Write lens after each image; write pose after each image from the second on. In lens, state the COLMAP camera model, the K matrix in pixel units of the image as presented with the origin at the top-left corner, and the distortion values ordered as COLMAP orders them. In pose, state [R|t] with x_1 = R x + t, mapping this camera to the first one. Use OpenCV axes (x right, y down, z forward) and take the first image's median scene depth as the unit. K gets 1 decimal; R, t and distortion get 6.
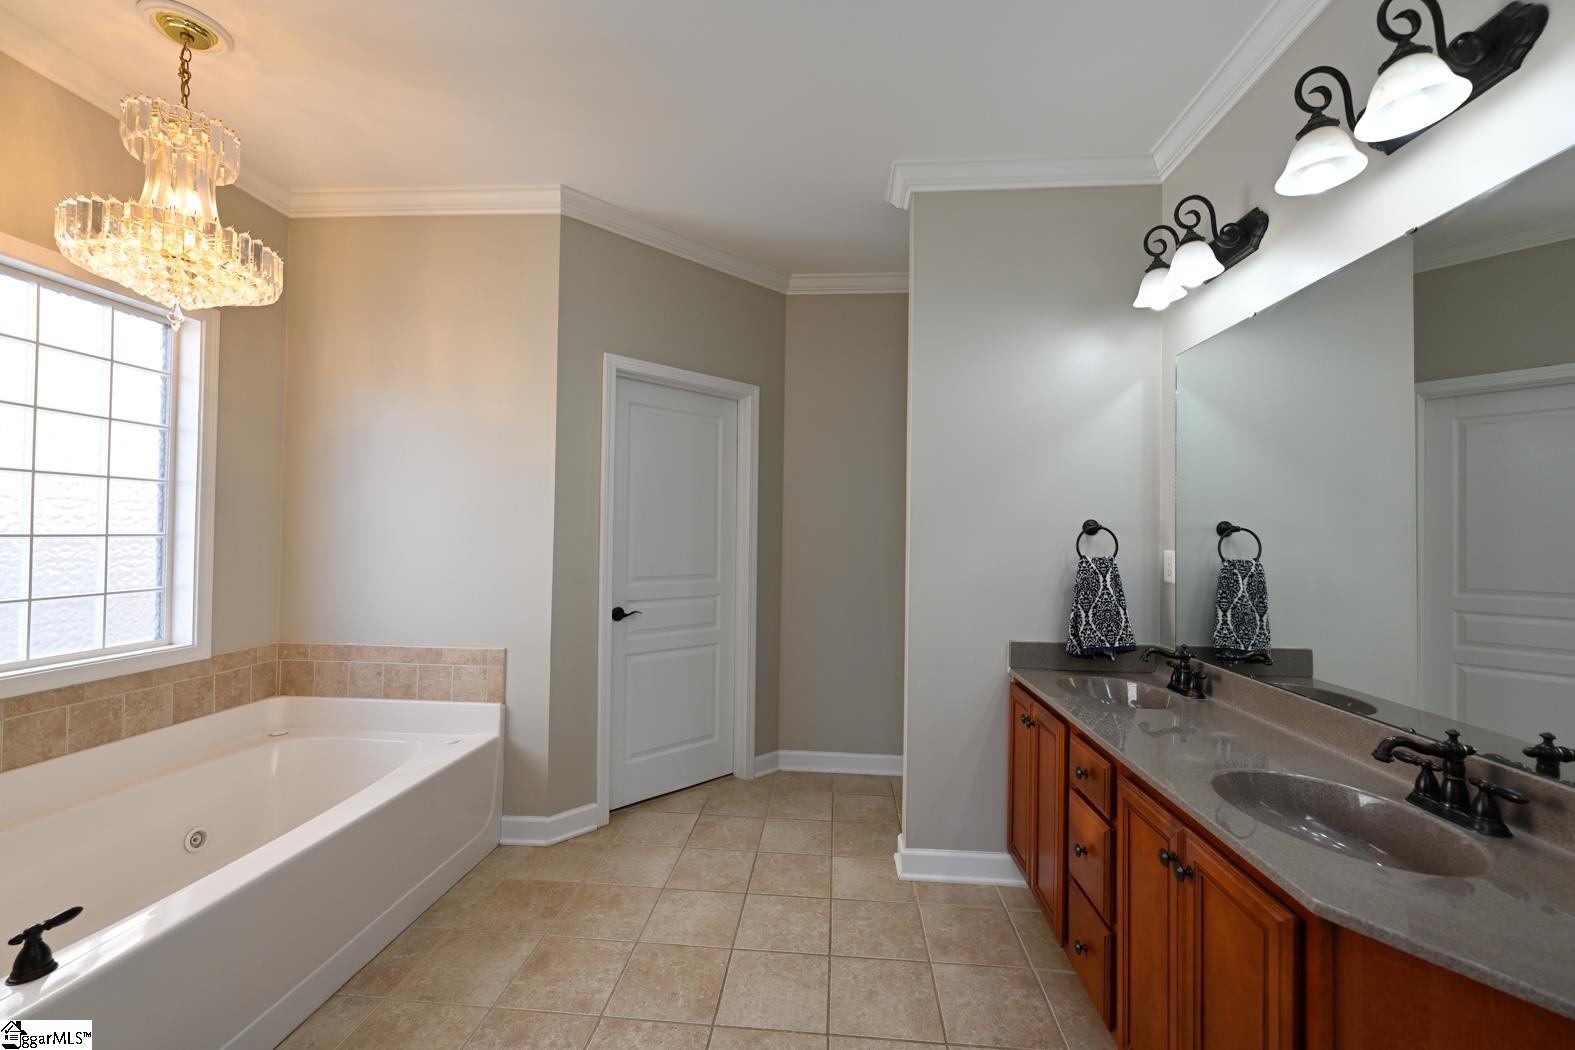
lens RADIAL K [[638.4, 0, 784.3], [0, 638.4, 516.8], [0, 0, 1]] dist [-0.001585, 0.000364]
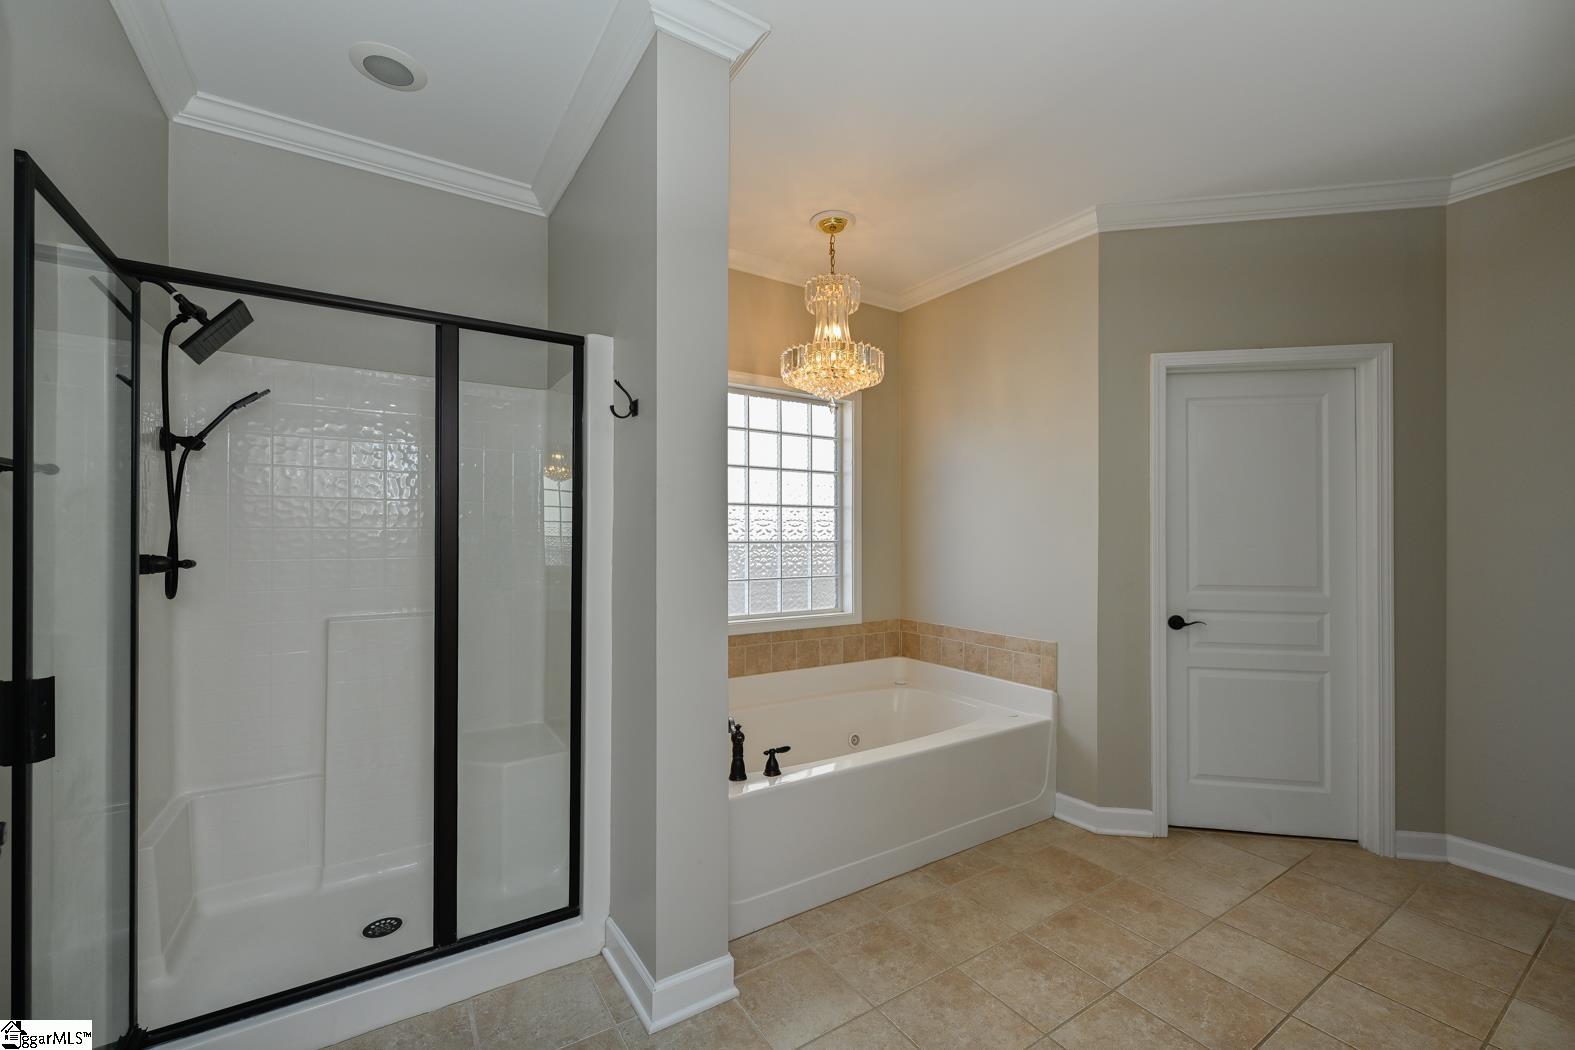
lens RADIAL K [[638.4, 0, 784.3], [0, 638.4, 516.8], [0, 0, 1]] dist [-0.001585, 0.000364]
pose [[0.612196, -0.036341, -0.789871, 0.179219], [0.026412, 0.999326, -0.025506, 0.004135], [0.790265, -0.005247, 0.612743, -0.061367]]
